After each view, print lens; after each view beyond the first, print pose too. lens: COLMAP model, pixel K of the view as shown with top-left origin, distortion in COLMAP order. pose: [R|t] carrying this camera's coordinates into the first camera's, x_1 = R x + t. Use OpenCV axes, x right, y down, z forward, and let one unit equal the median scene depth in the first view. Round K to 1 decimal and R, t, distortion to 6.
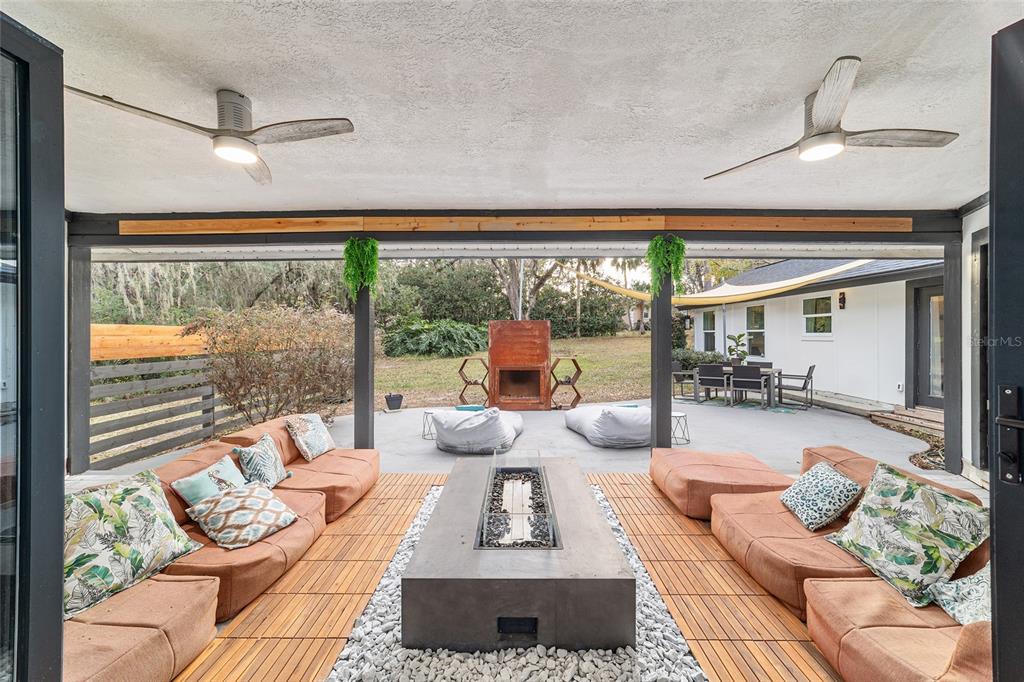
lens RADIAL K [[392.0, 0, 510.9], [0, 392.0, 338.1], [0, 0, 1]] dist [-0.019262, 0.008803]
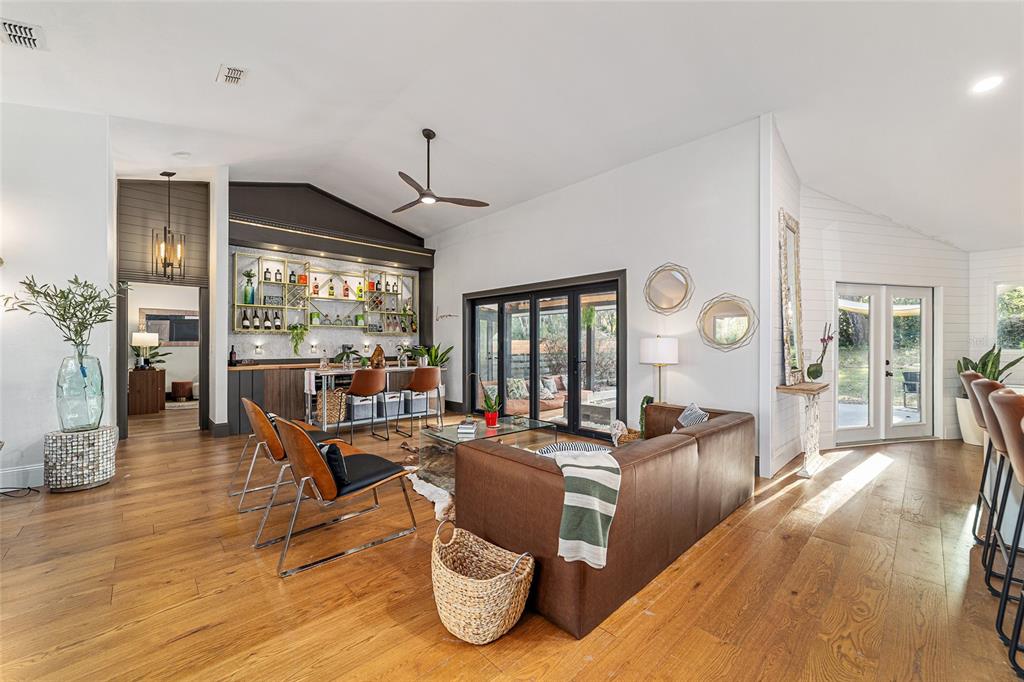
lens RADIAL K [[396.9, 0, 512.5], [0, 396.9, 344.9], [0, 0, 1]] dist [-0.010087, 0.000187]
pose [[0.693817, 0.002204, -0.720148, 0.508453], [-0.004096, 0.999991, -0.000885, -0.001766], [0.720140, 0.003563, 0.693820, -0.503097]]
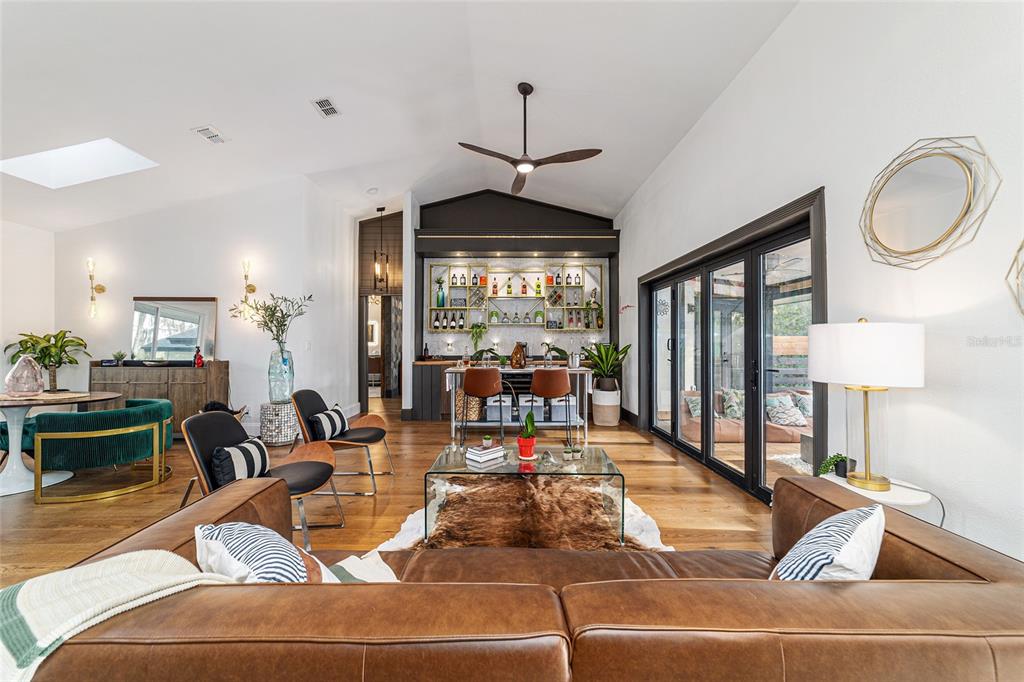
lens RADIAL K [[395.2, 0, 511.3], [0, 395.2, 339.2], [0, 0, 1]] dist [-0.017738, 0.009383]
pose [[0.021605, -0.009343, -0.999723, 0.482707], [-0.002878, 0.999952, -0.009407, -0.000664], [0.999762, 0.003081, 0.021577, -0.214870]]
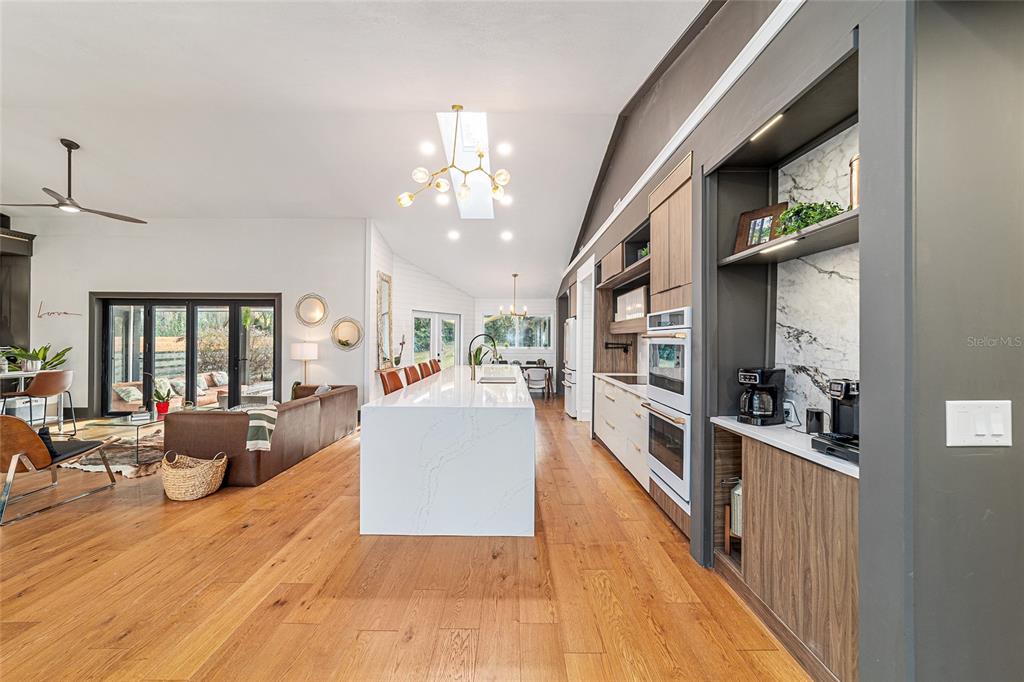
lens RADIAL K [[392.0, 0, 510.9], [0, 392.0, 338.1], [0, 0, 1]] dist [-0.019262, 0.008803]
pose [[0.999957, 0.007553, 0.005367, 0.671722], [-0.007526, 0.999959, -0.004962, -0.020549], [-0.005404, 0.004921, 0.999973, -0.781097]]
